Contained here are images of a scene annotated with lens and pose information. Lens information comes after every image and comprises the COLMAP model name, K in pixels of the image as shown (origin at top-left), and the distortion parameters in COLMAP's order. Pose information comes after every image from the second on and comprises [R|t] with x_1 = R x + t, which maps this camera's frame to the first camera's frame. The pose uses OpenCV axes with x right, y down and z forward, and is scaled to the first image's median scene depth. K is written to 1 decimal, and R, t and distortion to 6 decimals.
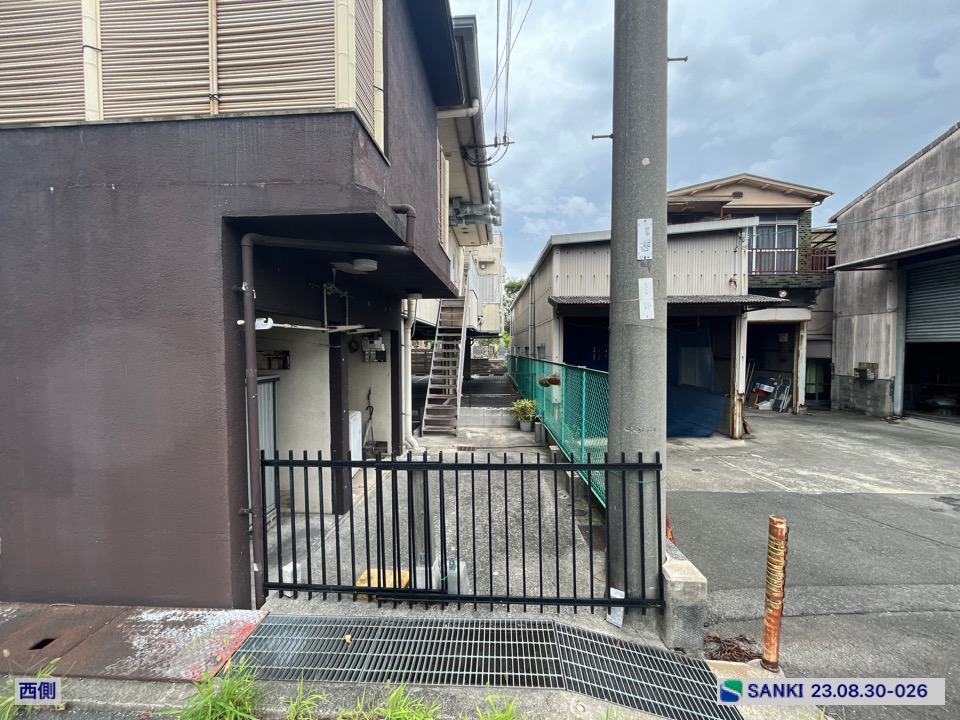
lens RADIAL K [[386.2, 0, 476.1], [0, 386.2, 360.9], [0, 0, 1]] dist [-0.002626, 0.000064]
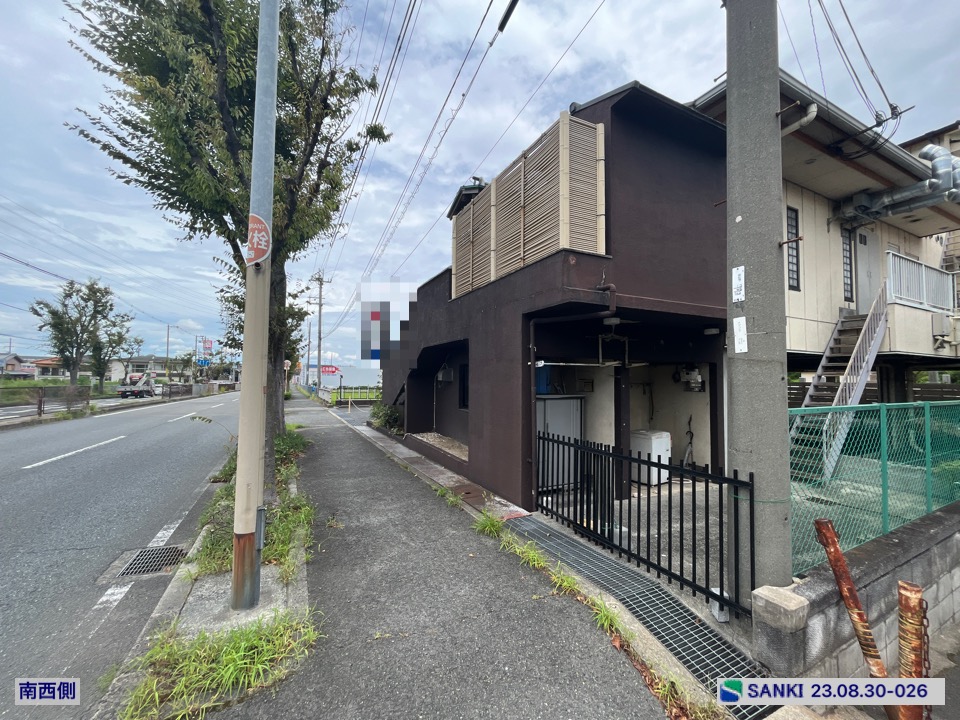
lens RADIAL K [[386.2, 0, 476.1], [0, 386.2, 360.9], [0, 0, 1]] dist [-0.002626, 0.000064]
pose [[0.498799, -0.028712, -0.866242, 0.970683], [-0.042256, 0.997457, -0.057392, 0.013805], [0.865687, 0.065231, 0.496317, -0.229324]]
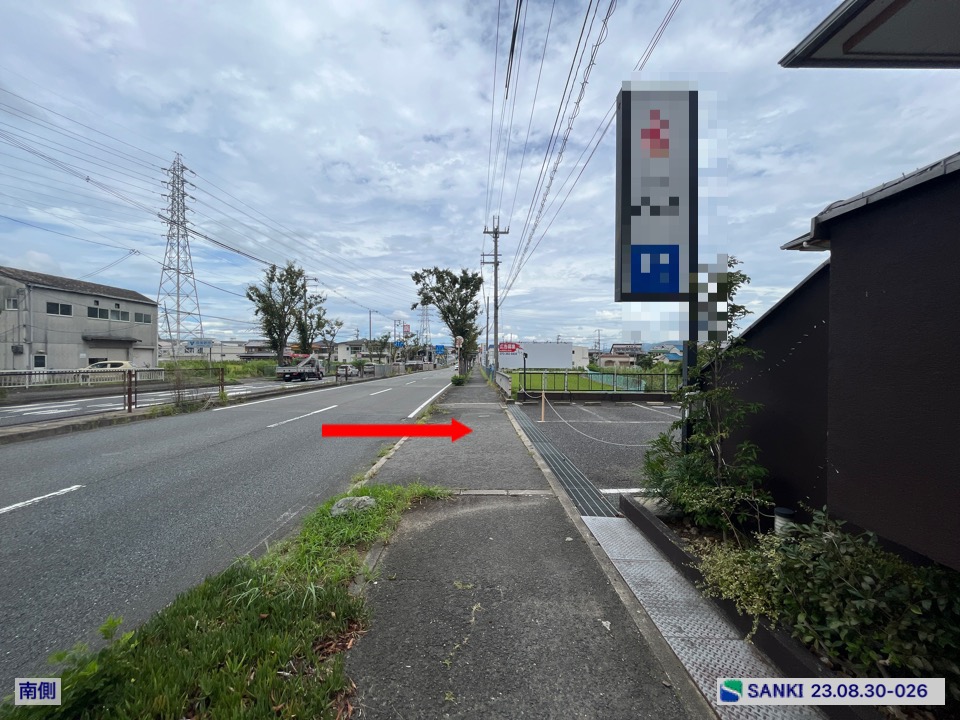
lens RADIAL K [[383.7, 0, 475.5], [0, 383.7, 352.7], [0, 0, 1]] dist [-0.001369, -0.000015]
pose [[0.070996, -0.005131, -0.997463, -3.554510], [-0.041257, 0.999116, -0.008076, 0.034942], [0.996623, 0.041725, 0.070722, 0.529754]]
